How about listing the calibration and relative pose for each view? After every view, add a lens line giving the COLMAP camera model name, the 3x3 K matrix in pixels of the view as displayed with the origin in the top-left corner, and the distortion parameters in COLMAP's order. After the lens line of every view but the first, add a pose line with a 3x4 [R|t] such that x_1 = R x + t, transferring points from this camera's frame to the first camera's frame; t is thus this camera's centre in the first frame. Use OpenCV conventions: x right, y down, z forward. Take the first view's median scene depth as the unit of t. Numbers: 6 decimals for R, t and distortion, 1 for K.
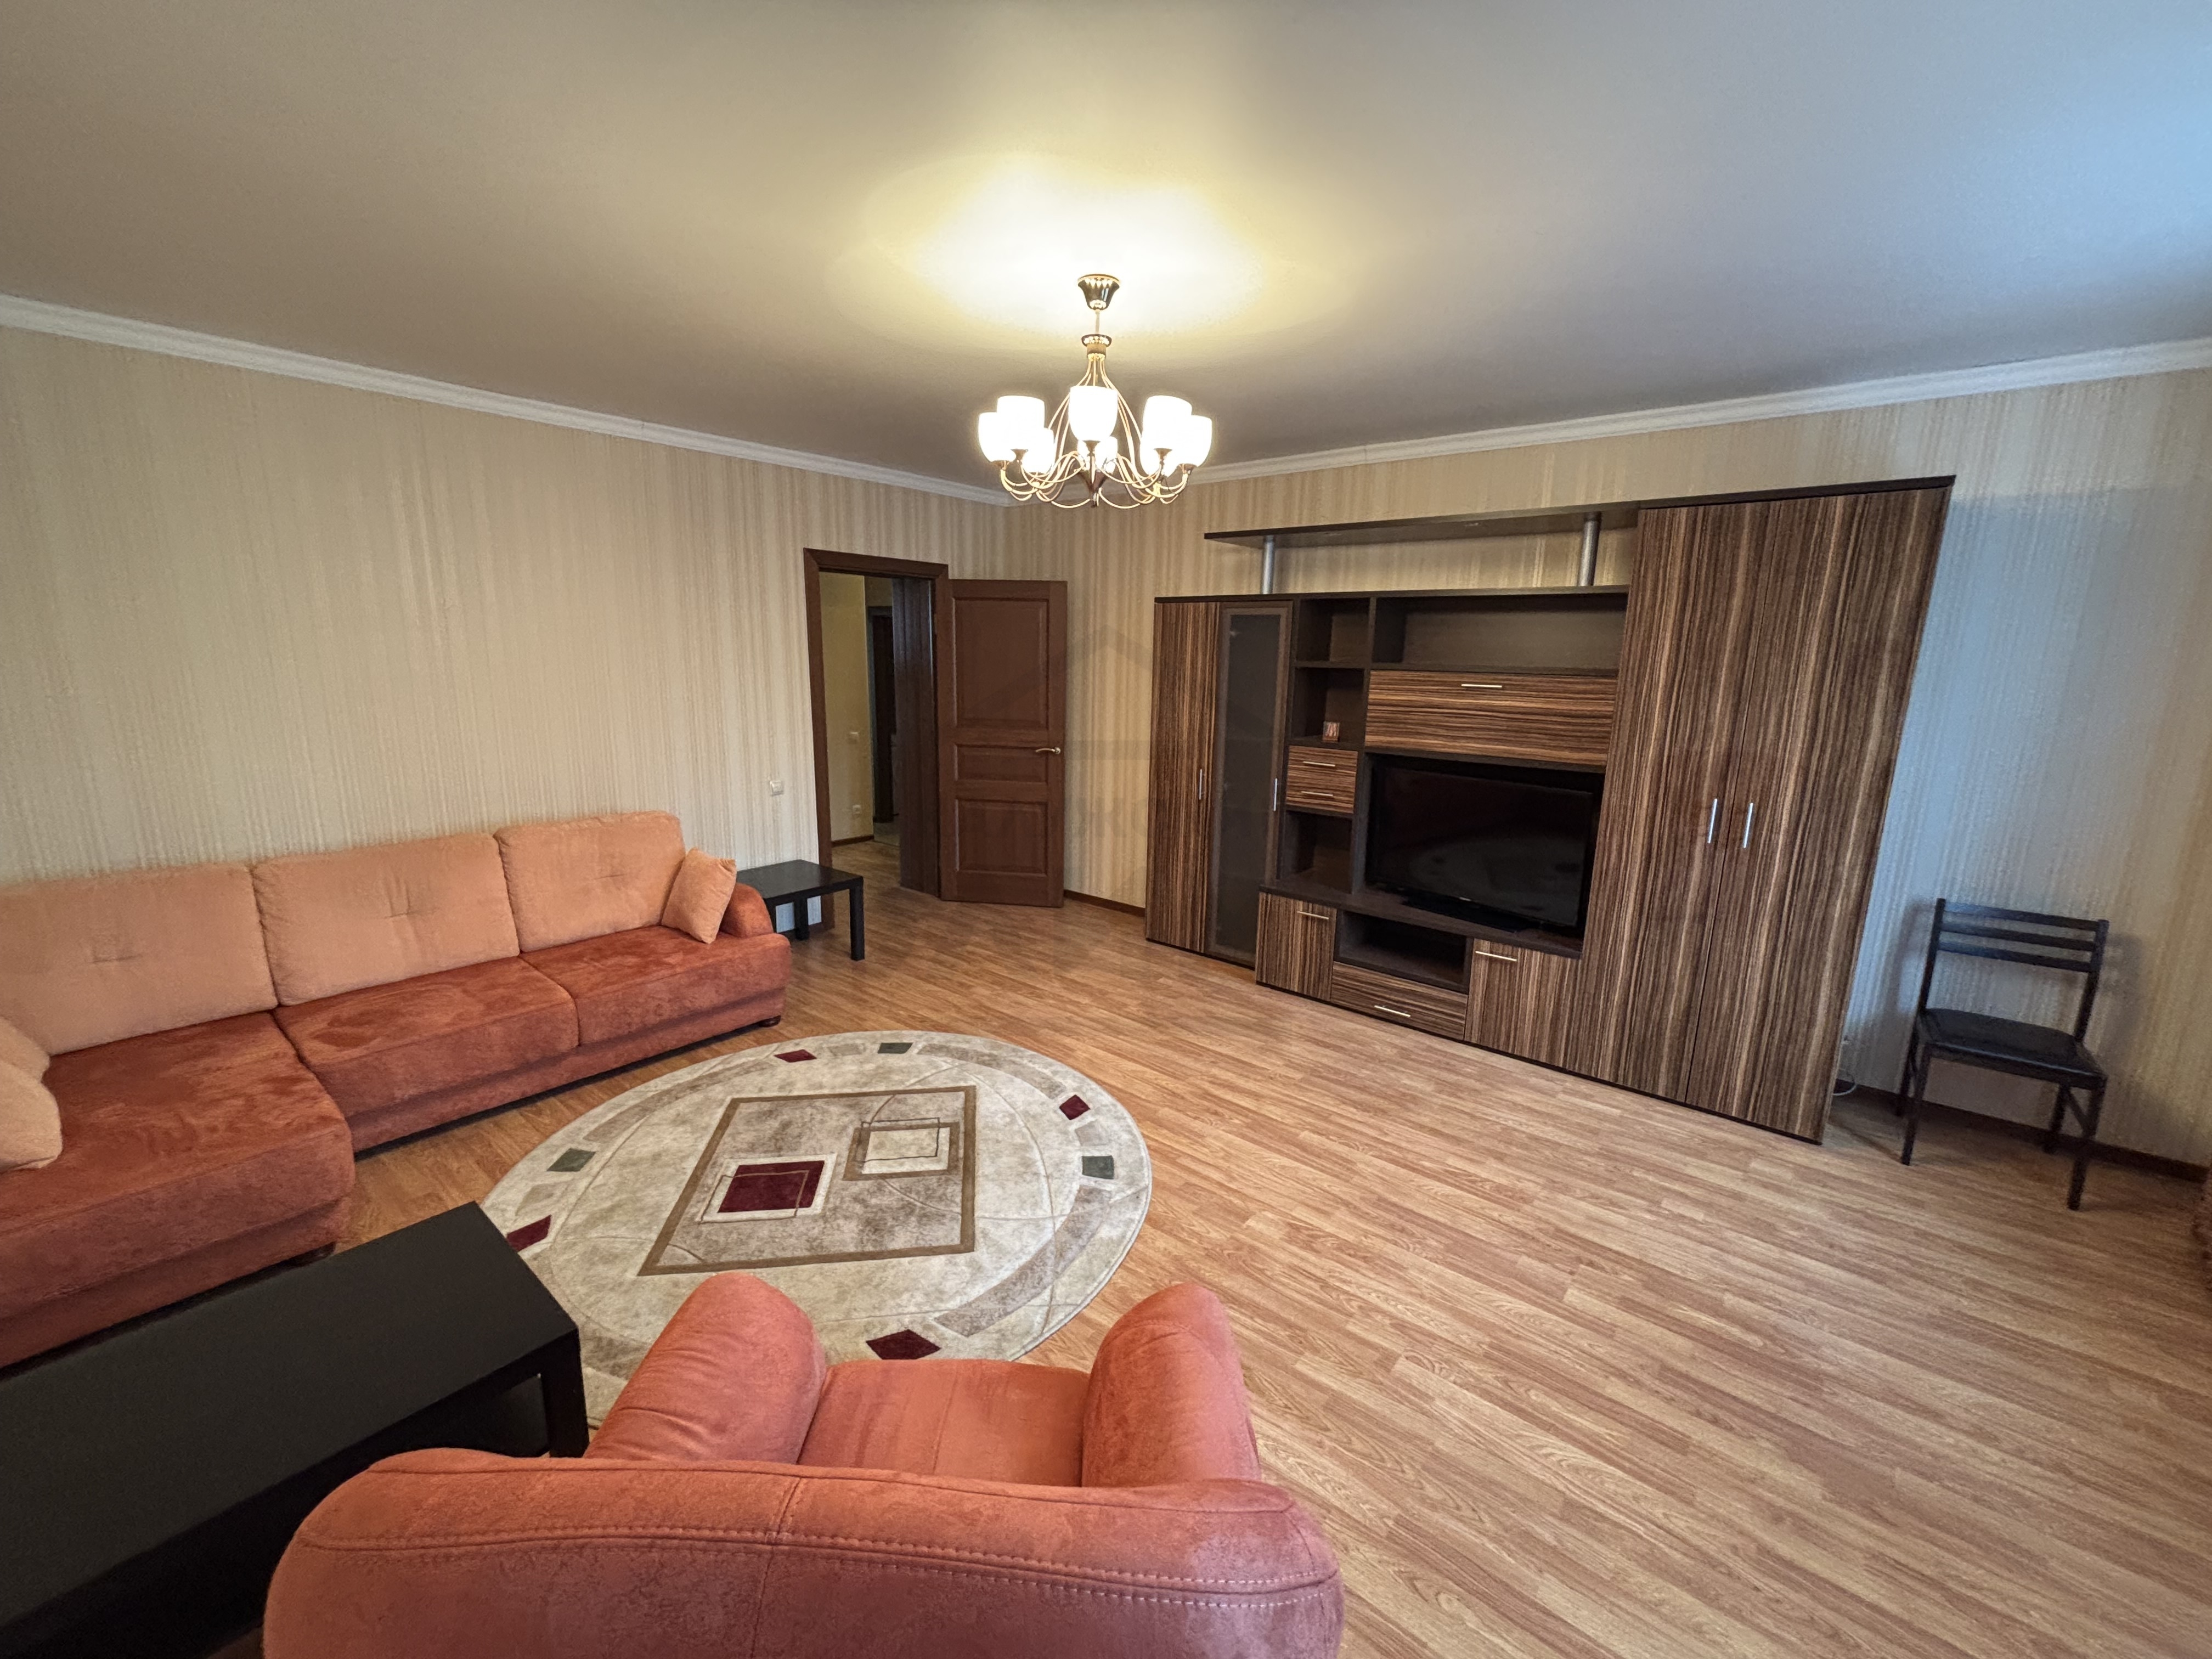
lens RADIAL K [[898.6, 0, 1115.6], [0, 898.6, 827.7], [0, 0, 1]] dist [0.003460, -0.001416]
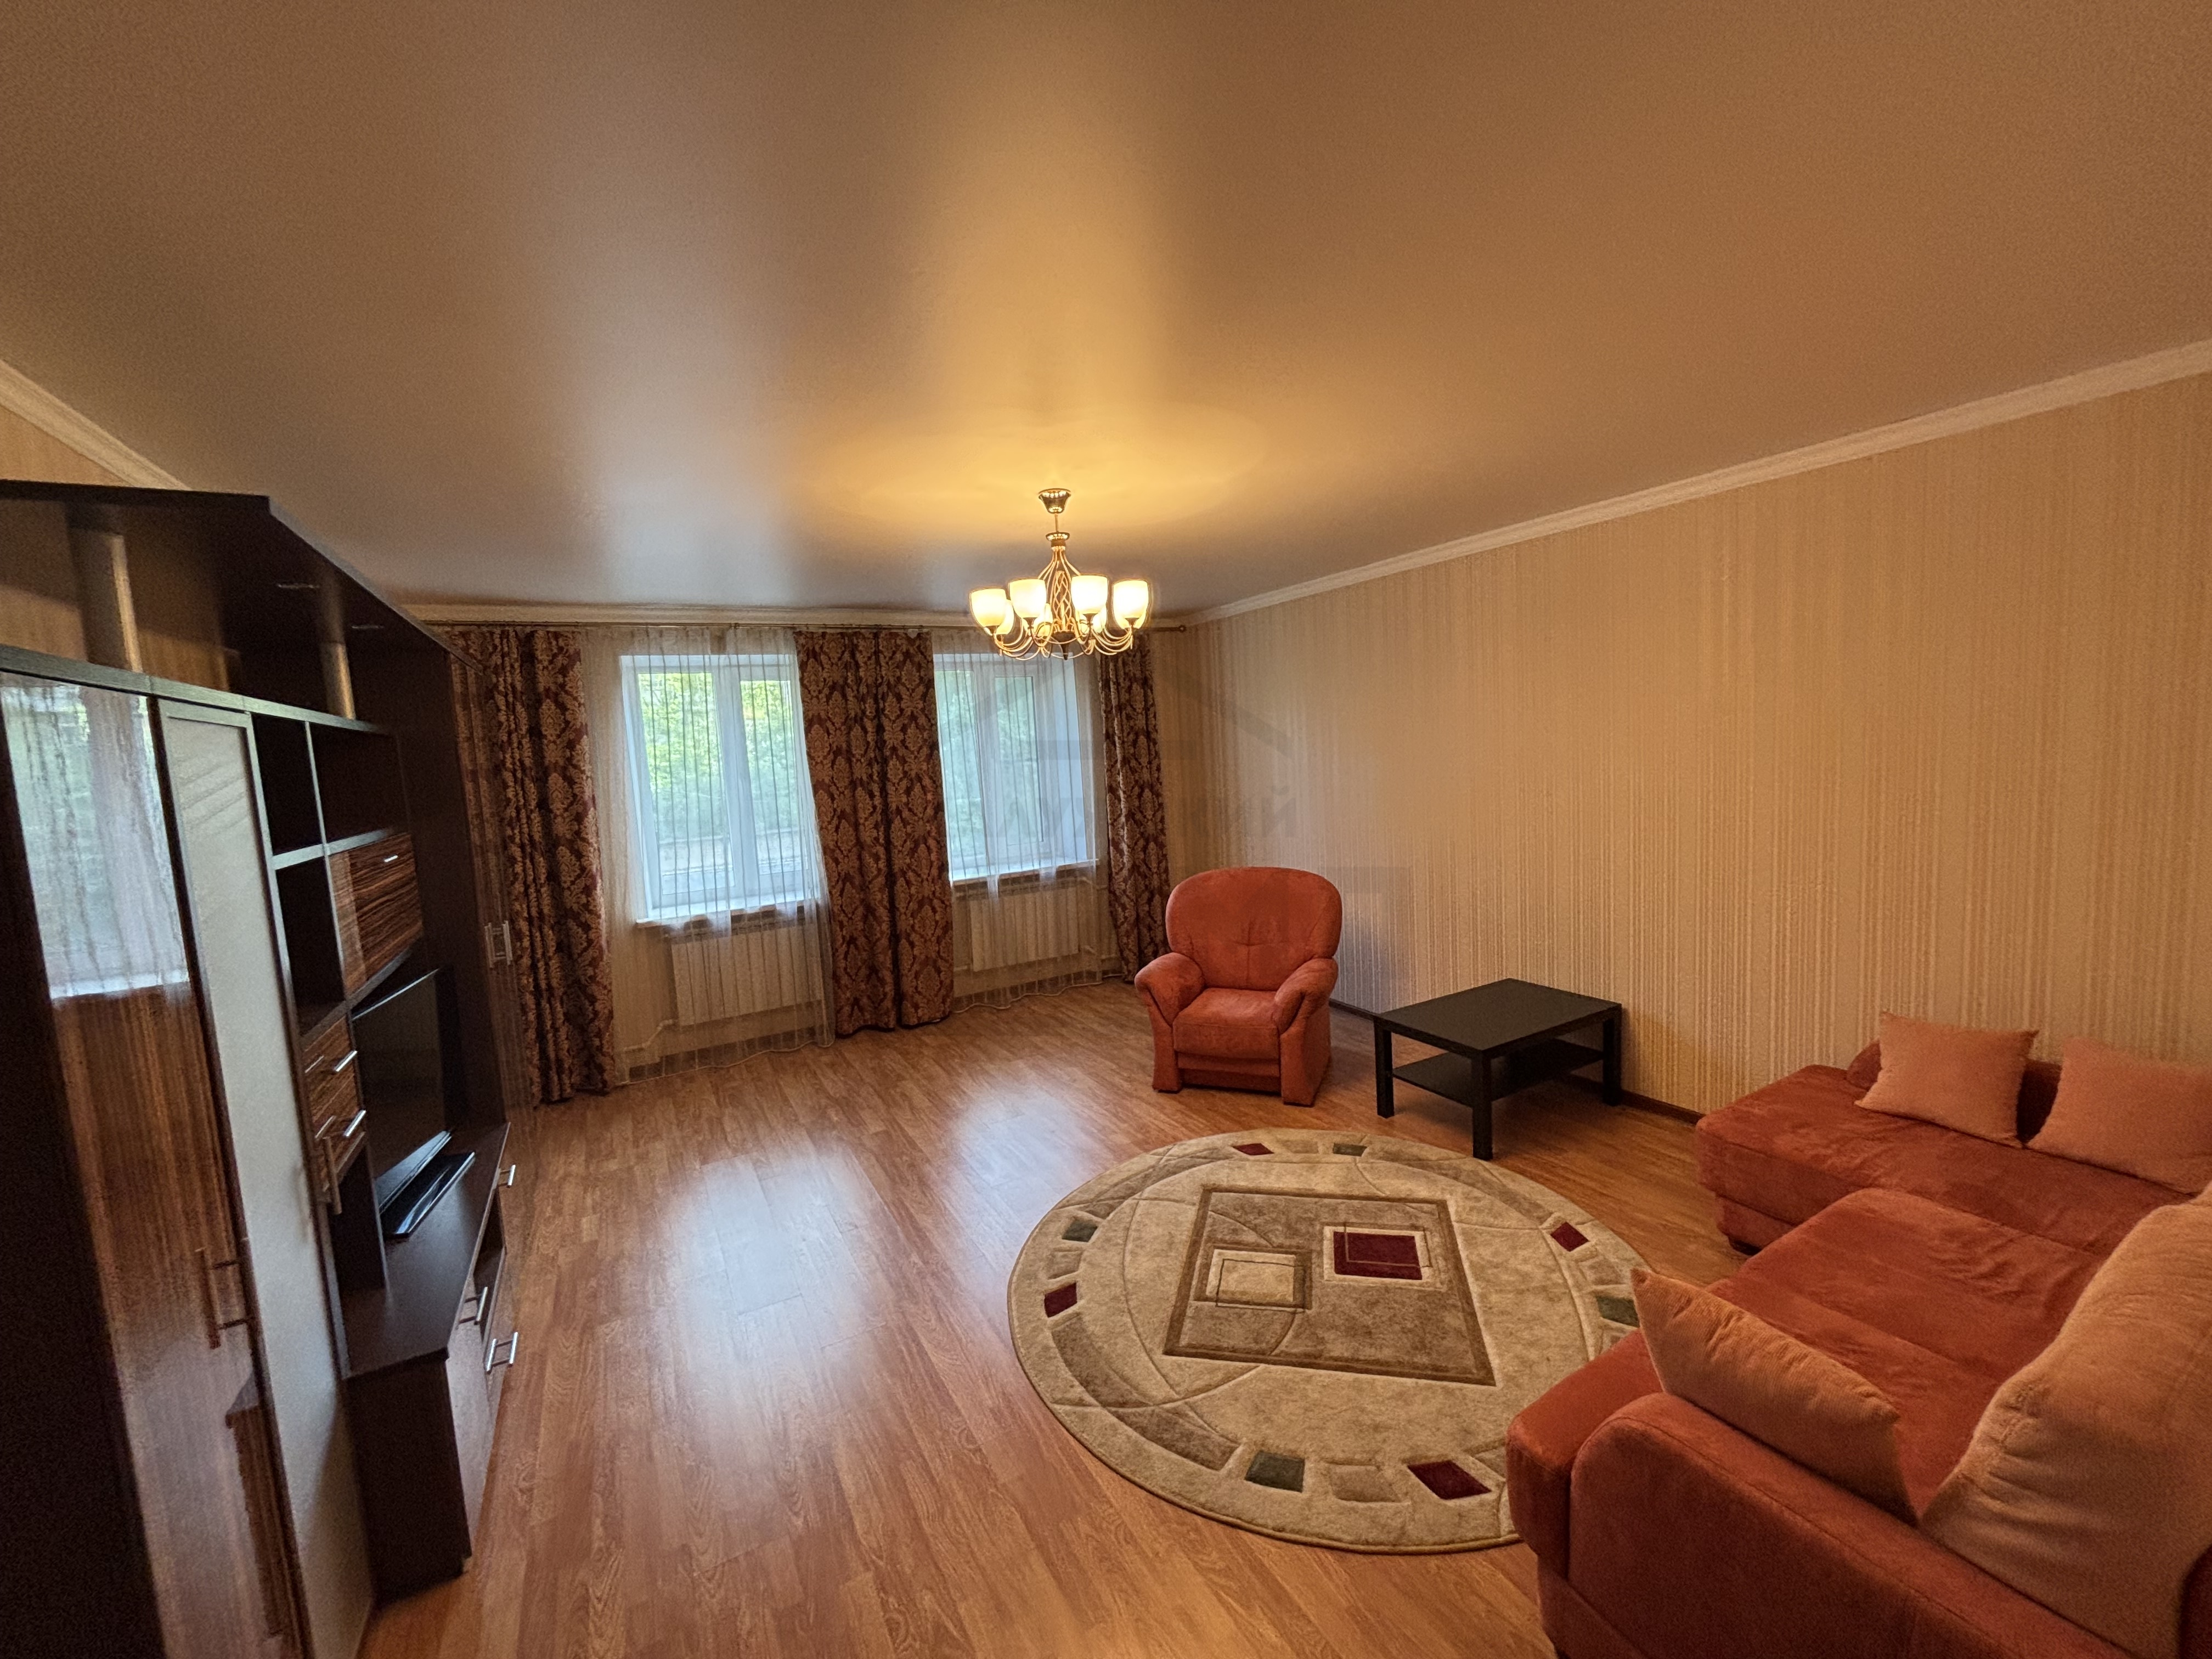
lens RADIAL K [[898.6, 0, 1093.2], [0, 898.6, 828.9], [0, 0, 1]] dist [0.003460, -0.001416]
pose [[-0.922897, -0.004606, 0.385019, -0.587784], [0.113978, 0.951848, 0.284594, -0.522379], [-0.367790, 0.306535, -0.877933, 2.331917]]
